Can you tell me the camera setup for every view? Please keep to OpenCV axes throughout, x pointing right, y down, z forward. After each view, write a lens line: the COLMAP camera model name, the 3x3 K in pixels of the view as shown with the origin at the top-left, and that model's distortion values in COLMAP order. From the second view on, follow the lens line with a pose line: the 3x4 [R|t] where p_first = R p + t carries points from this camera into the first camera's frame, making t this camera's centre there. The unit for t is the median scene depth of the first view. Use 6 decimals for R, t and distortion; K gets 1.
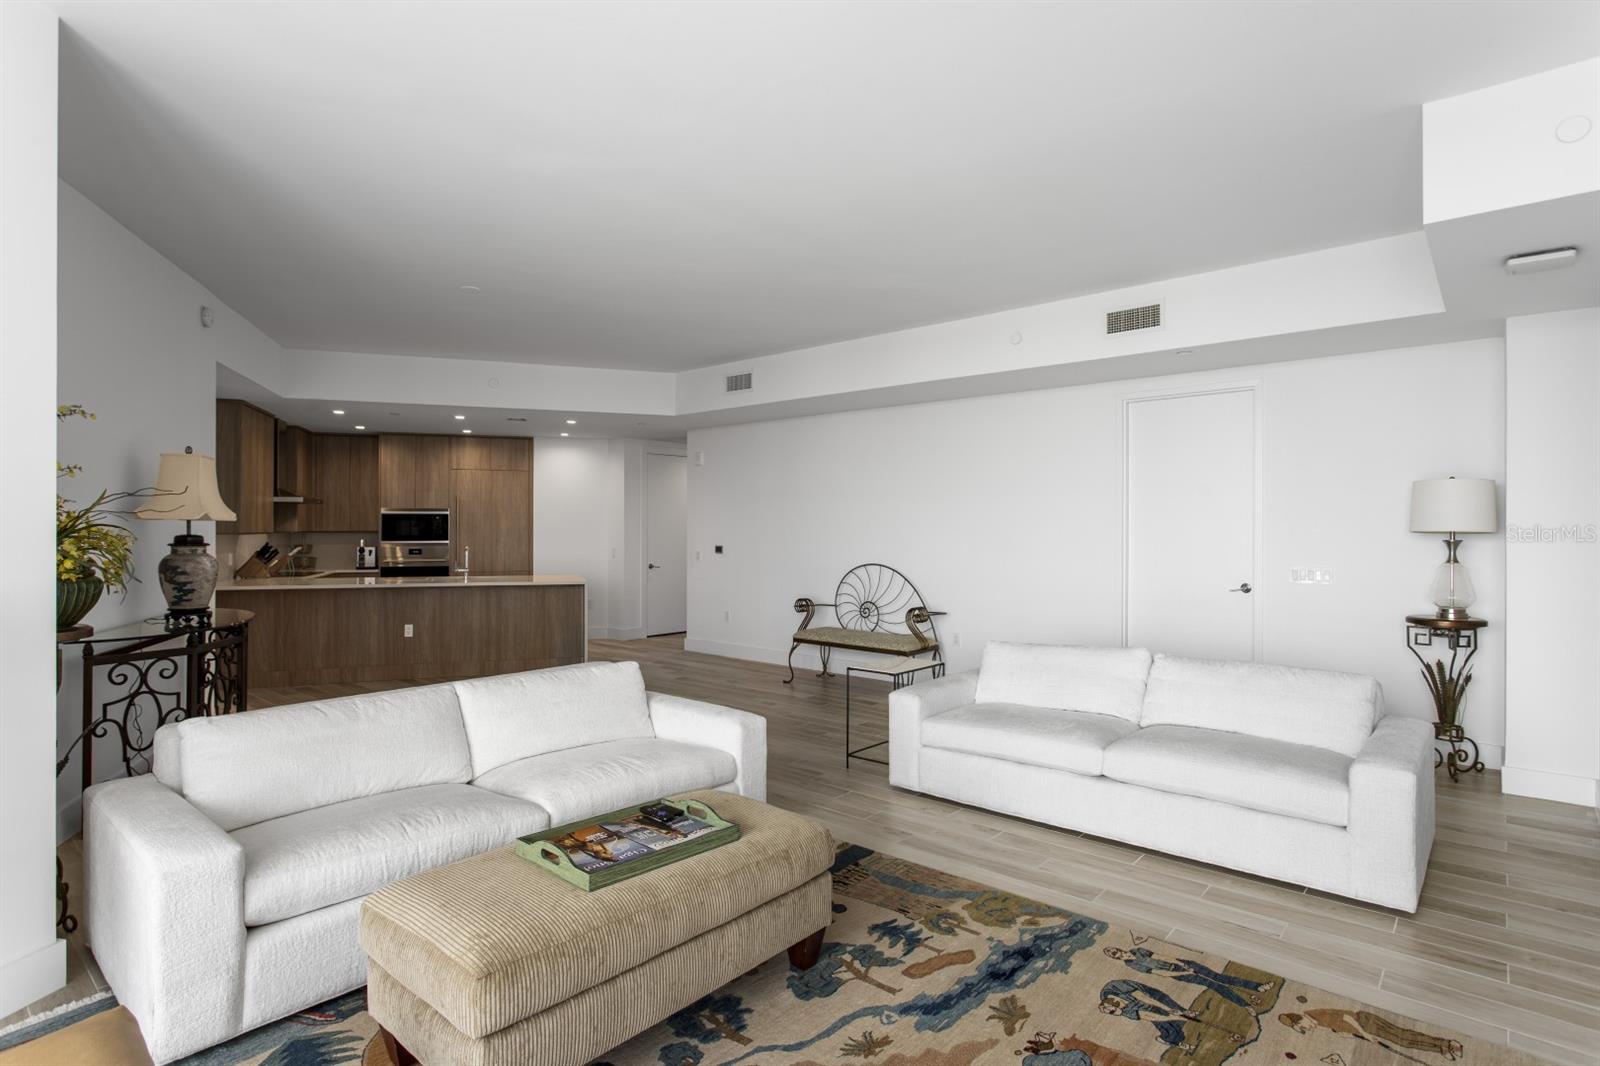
lens RADIAL K [[834.4, 0, 796.7], [0, 834.4, 524.4], [0, 0, 1]] dist [0.003005, 0.000020]
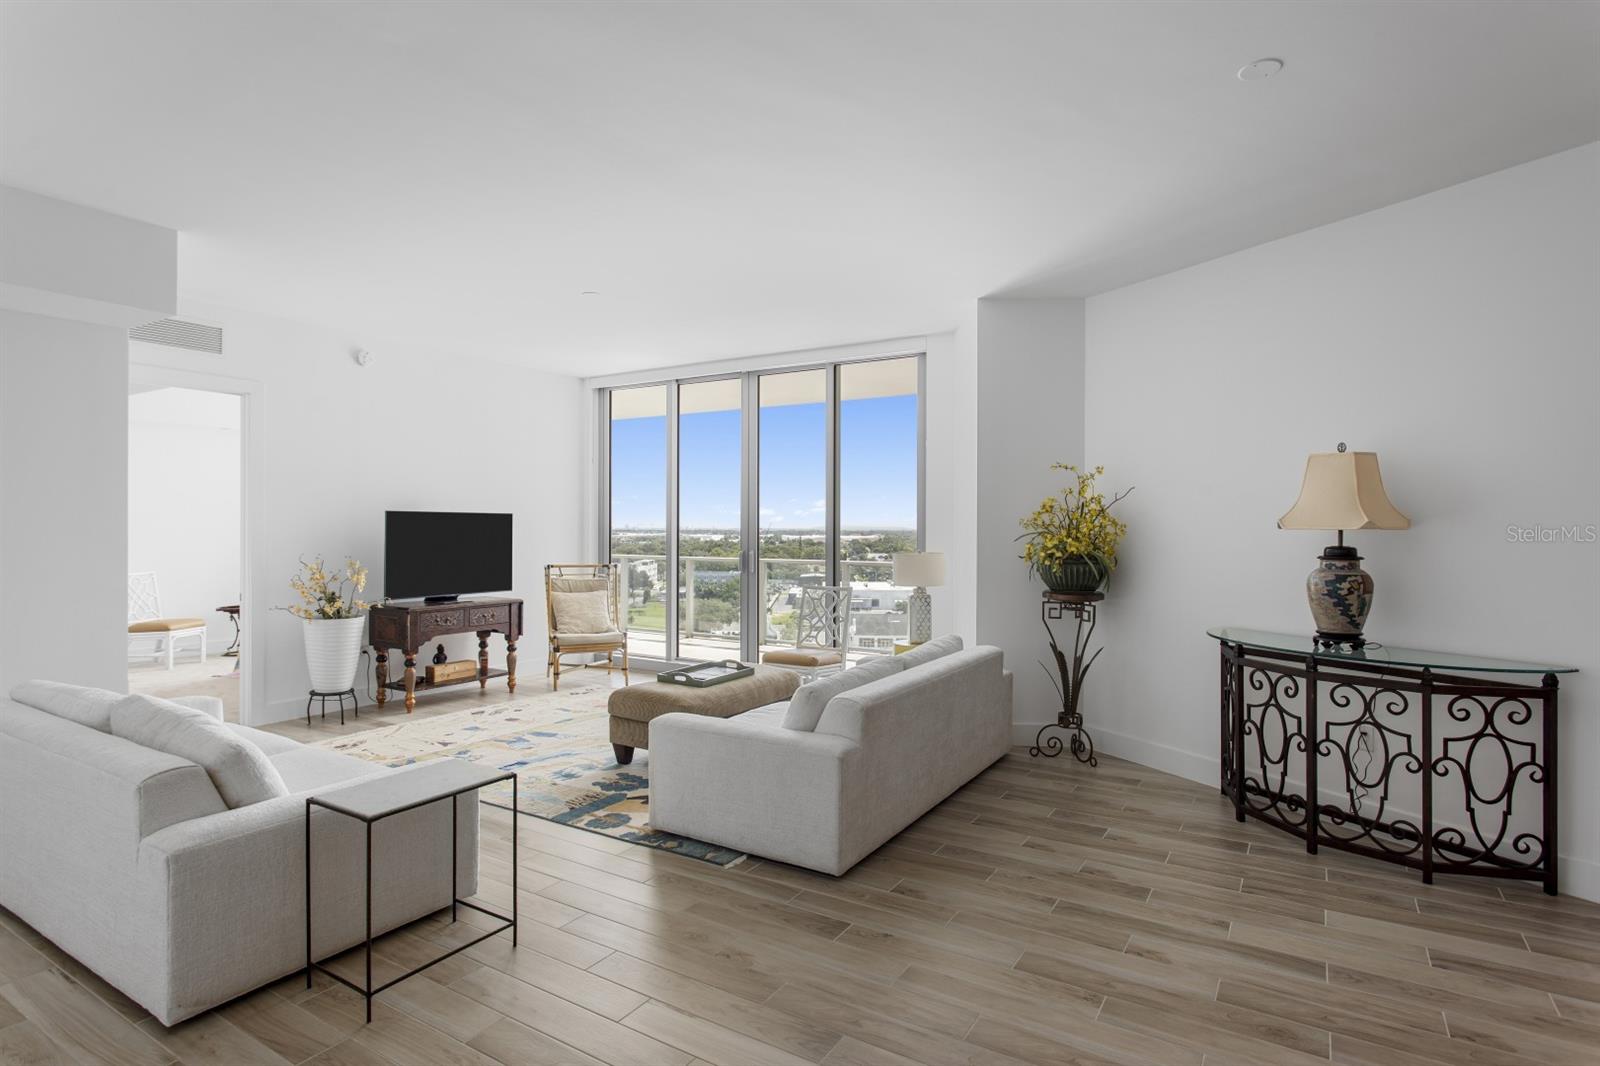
lens RADIAL K [[834.4, 0, 788.0], [0, 834.4, 528.6], [0, 0, 1]] dist [0.003005, 0.000020]
pose [[-0.988019, -0.004148, -0.154275, -0.064638], [-0.004397, 0.999990, 0.001275, -0.008007], [0.154268, 0.001938, -0.988027, 2.936055]]
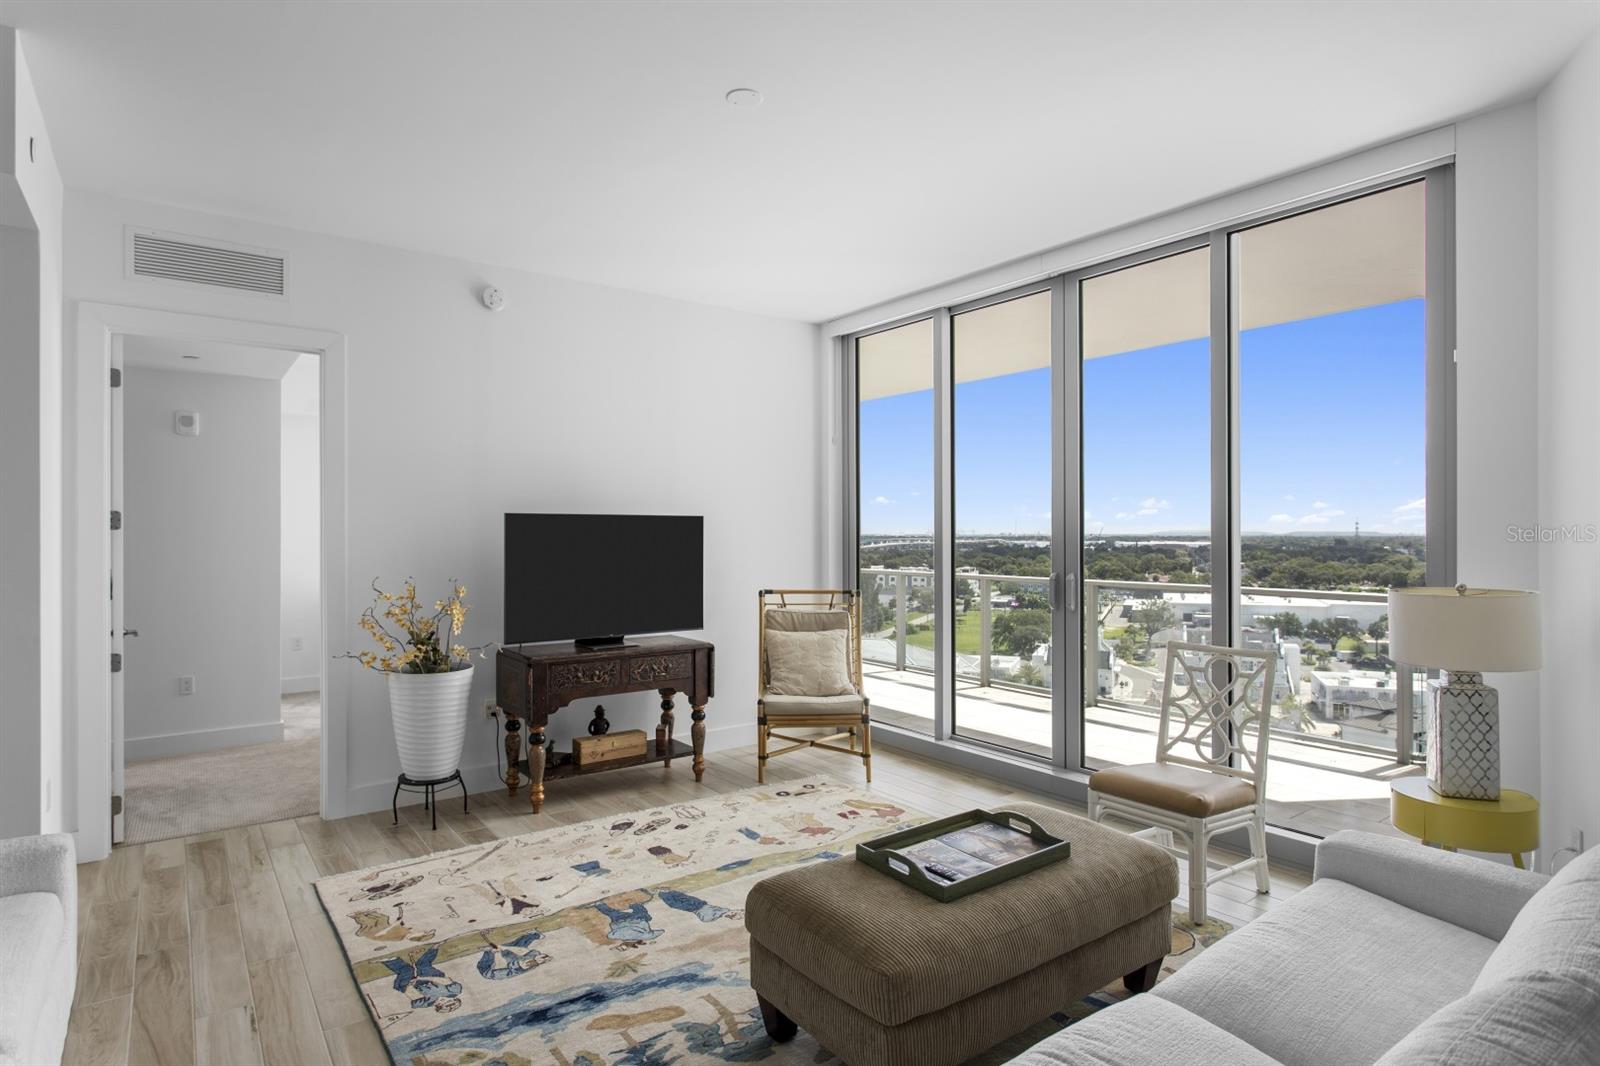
lens RADIAL K [[834.4, 0, 802.8], [0, 834.4, 531.9], [0, 0, 1]] dist [0.003005, 0.000020]
pose [[-0.977999, 0.000685, 0.208609, -0.202880], [0.000343, 0.999999, -0.001673, -0.012156], [-0.208610, -0.001564, -0.977998, 1.877577]]
